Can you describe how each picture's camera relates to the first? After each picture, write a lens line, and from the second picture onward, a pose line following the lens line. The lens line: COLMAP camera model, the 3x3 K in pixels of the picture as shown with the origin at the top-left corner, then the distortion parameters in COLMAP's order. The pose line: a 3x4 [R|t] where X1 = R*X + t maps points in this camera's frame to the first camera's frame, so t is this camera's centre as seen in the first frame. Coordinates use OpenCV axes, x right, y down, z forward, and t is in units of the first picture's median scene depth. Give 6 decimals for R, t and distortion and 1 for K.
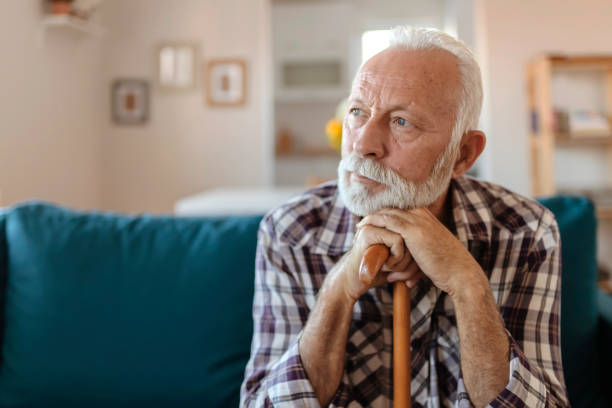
lens RADIAL K [[690.4, 0, 306.0], [0, 690.4, 204.0], [0, 0, 1]] dist [-0.194671, -0.010396]
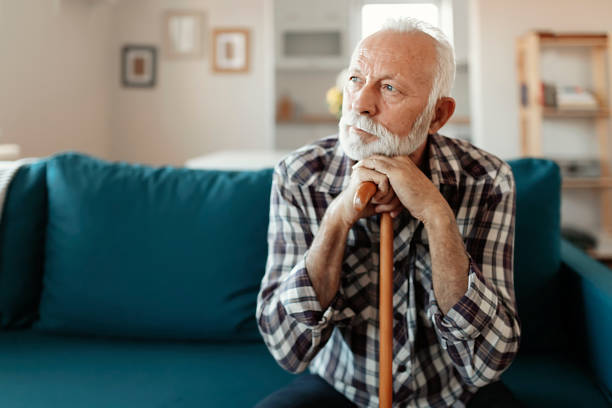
lens RADIAL K [[756.3, 0, 306.0], [0, 756.3, 204.0], [0, 0, 1]] dist [-0.328512, 0.730786]
pose [[0.999615, 0.024450, 0.013121, -0.028622], [-0.024824, 0.999268, 0.029097, 0.056396], [-0.012400, -0.029411, 0.999490, -0.381019]]
